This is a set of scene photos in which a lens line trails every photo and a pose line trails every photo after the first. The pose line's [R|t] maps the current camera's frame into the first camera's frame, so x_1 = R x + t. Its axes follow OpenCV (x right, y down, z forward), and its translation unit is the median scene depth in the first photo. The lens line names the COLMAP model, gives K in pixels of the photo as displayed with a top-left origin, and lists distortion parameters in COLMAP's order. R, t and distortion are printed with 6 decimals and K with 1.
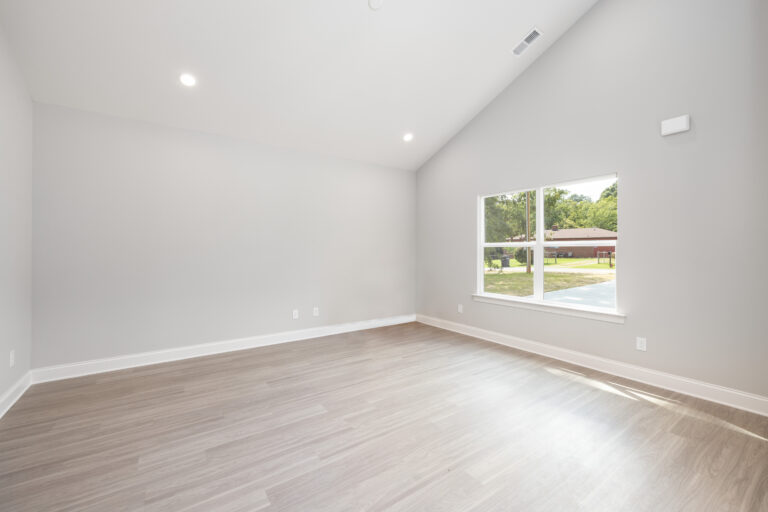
lens RADIAL K [[323.7, 0, 384.2], [0, 323.7, 249.8], [0, 0, 1]] dist [-0.000542, 0.000068]
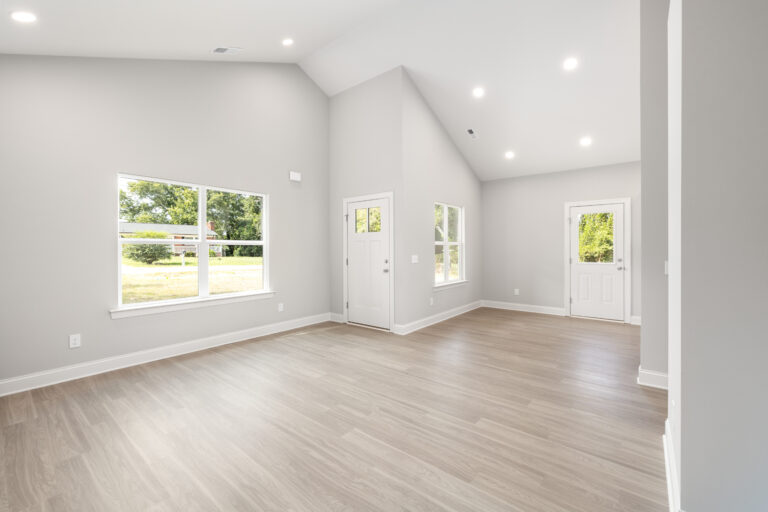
lens RADIAL K [[323.7, 0, 384.2], [0, 323.7, 249.8], [0, 0, 1]] dist [-0.000542, 0.000068]
pose [[-0.272968, -0.004749, 0.962011, -0.834309], [-0.001141, 0.999989, 0.004613, 0.002533], [-0.962022, 0.000162, -0.272970, 0.924954]]
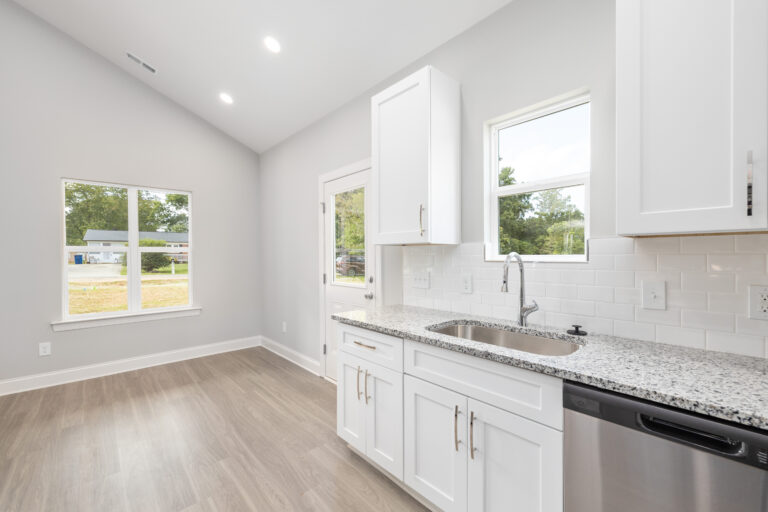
lens RADIAL K [[322.2, 0, 384.0], [0, 322.2, 256.0], [0, 0, 1]] dist [-0.001034, -0.000037]
pose [[-0.125341, -0.003625, 0.992107, -0.393464], [0.005233, 0.999977, 0.004315, -0.000461], [-0.992100, 0.005732, -0.125319, -0.665022]]
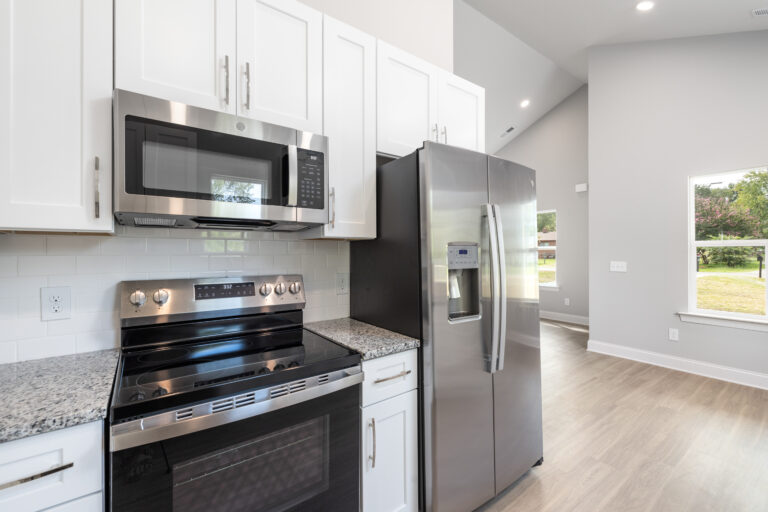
lens RADIAL K [[323.7, 0, 384.2], [0, 323.7, 249.8], [0, 0, 1]] dist [-0.000542, 0.000068]
pose [[0.999888, -0.003242, 0.014623, -0.290735], [0.003327, 0.999978, -0.005799, -0.003294], [-0.014604, 0.005847, 0.999876, -0.845579]]
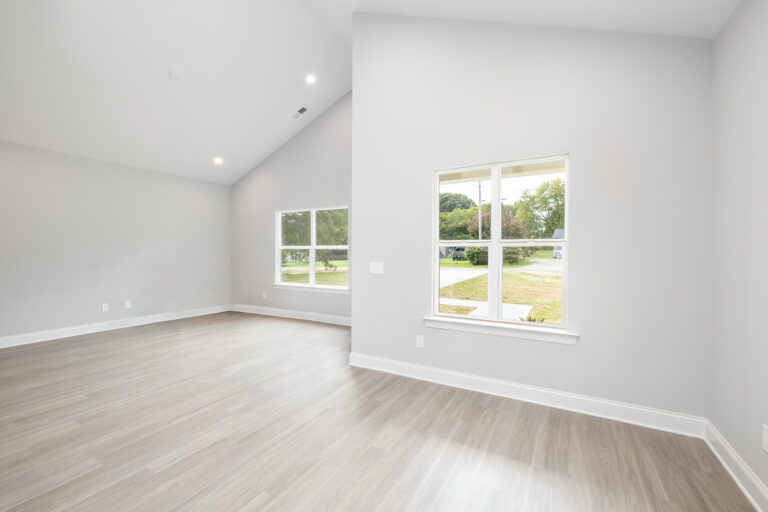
lens RADIAL K [[322.2, 0, 384.0], [0, 322.2, 256.0], [0, 0, 1]] dist [-0.001034, -0.000037]
pose [[0.901403, -0.003317, 0.432968, 0.167854], [-0.003275, 0.999890, 0.014479, -0.000220], [-0.432969, -0.014469, 0.901293, -0.618083]]
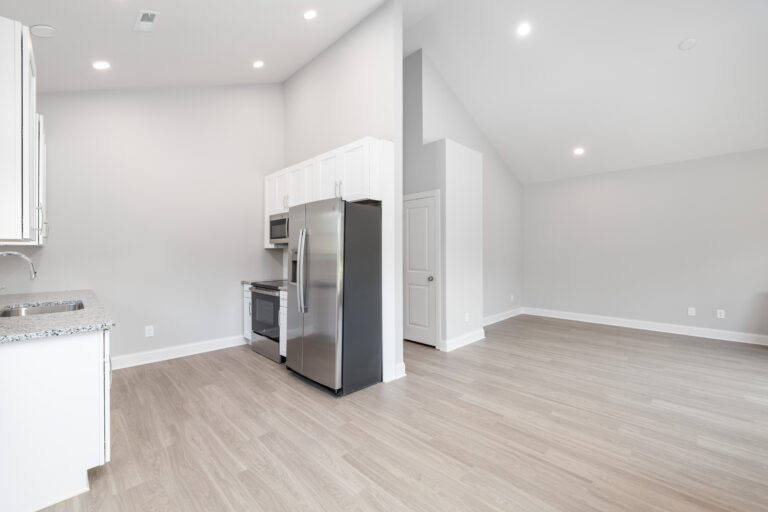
lens RADIAL K [[323.7, 0, 384.2], [0, 323.7, 249.8], [0, 0, 1]] dist [-0.000542, 0.000068]
pose [[0.166723, -0.007721, -0.985974, 0.884213], [0.001510, 0.999970, -0.007575, -0.000791], [0.986003, -0.000226, 0.166730, -0.278321]]
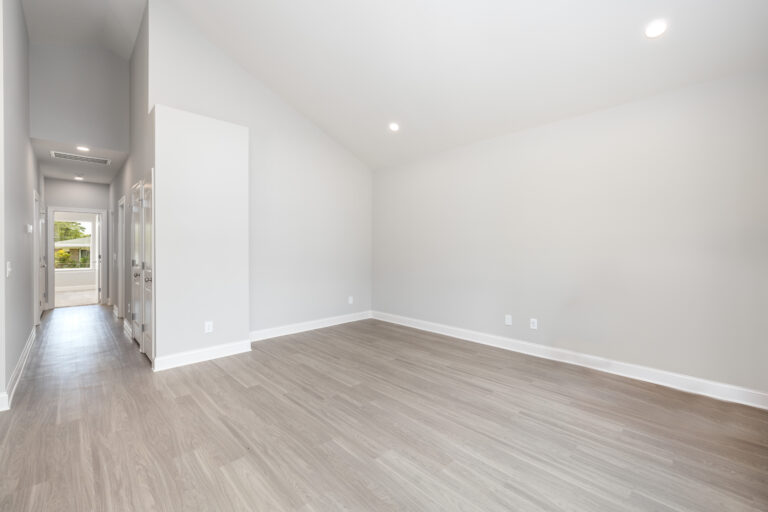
lens RADIAL K [[323.7, 0, 384.2], [0, 323.7, 249.8], [0, 0, 1]] dist [-0.000542, 0.000068]
pose [[0.152029, 0.002367, -0.988373, 0.782688], [0.002997, 0.999991, 0.002856, 0.004705], [0.988371, -0.003396, 0.152021, 0.748204]]
